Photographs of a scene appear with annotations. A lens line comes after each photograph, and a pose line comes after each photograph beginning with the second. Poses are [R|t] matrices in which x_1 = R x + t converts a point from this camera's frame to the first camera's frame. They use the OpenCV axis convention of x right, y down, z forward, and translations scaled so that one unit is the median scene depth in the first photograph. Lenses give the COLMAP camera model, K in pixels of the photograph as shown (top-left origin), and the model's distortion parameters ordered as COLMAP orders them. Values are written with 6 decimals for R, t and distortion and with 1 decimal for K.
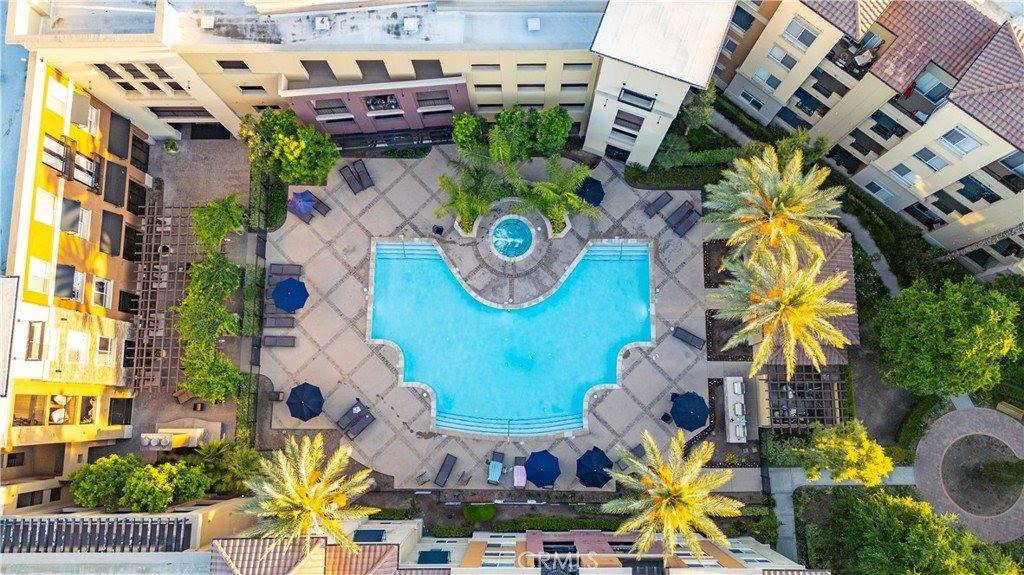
lens RADIAL K [[729.9, 0, 512.0], [0, 729.9, 287.5], [0, 0, 1]] dist [0.000572, -0.000068]
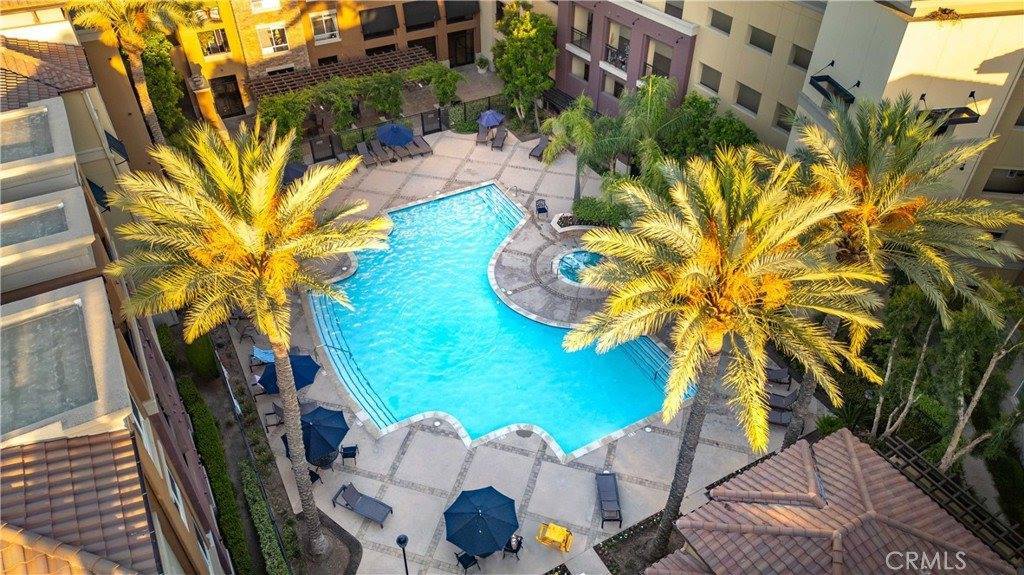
lens RADIAL K [[729.9, 0, 512.0], [0, 729.9, 287.5], [0, 0, 1]] dist [0.000572, -0.000068]
pose [[0.489206, 0.562700, -0.666368, 0.475040], [-0.862886, 0.423436, -0.275916, 0.212003], [0.126906, 0.709979, 0.692694, 0.508323]]
